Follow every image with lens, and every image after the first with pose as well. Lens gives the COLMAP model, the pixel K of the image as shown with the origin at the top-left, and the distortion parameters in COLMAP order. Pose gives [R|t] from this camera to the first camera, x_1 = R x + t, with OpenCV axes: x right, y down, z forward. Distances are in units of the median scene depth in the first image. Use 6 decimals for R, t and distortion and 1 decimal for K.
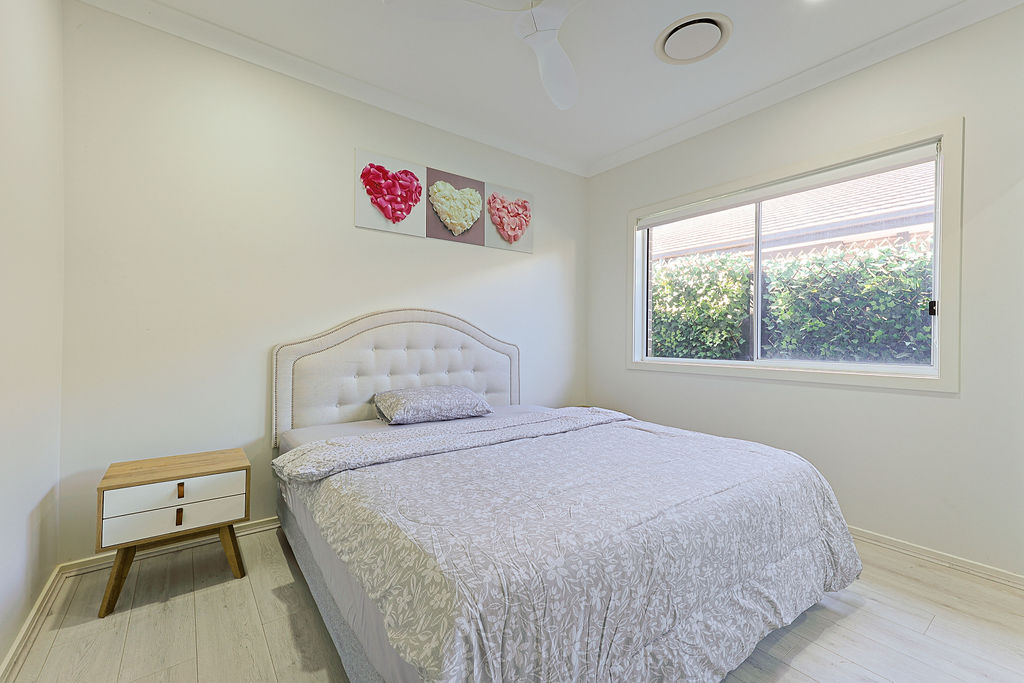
lens RADIAL K [[429.2, 0, 512.0], [0, 429.2, 341.5], [0, 0, 1]] dist [0.020791, -0.000033]
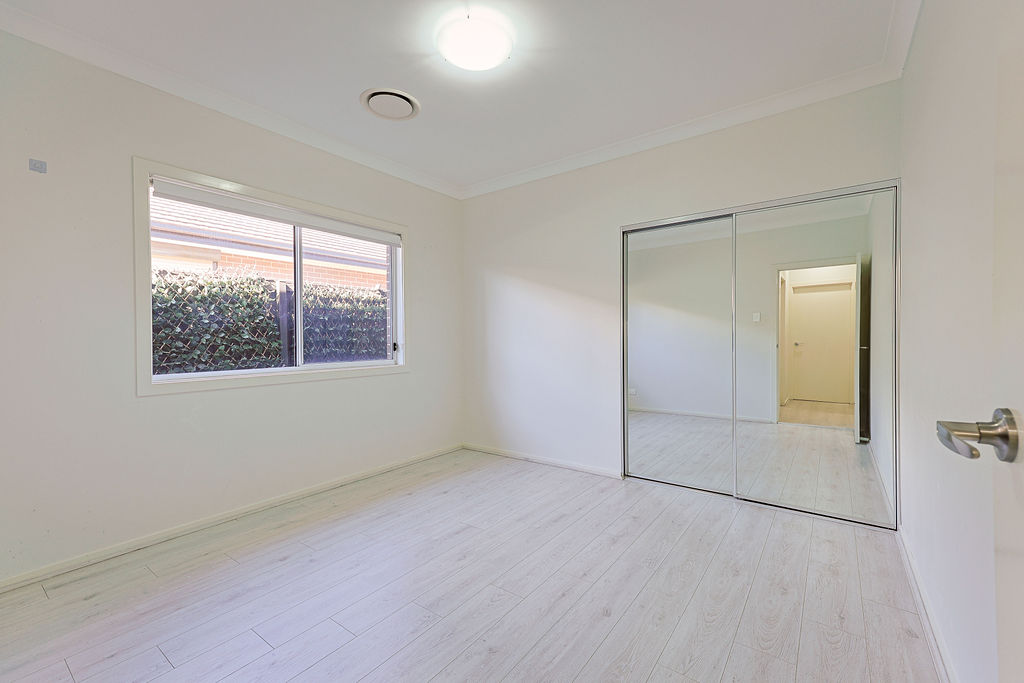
lens RADIAL K [[429.2, 0, 512.0], [0, 429.2, 341.5], [0, 0, 1]] dist [0.020791, -0.000033]
pose [[-0.274859, -0.014888, 0.961369, -0.582627], [0.011120, 0.999764, 0.018662, -0.028462], [-0.961420, 0.015820, -0.274629, 0.816390]]
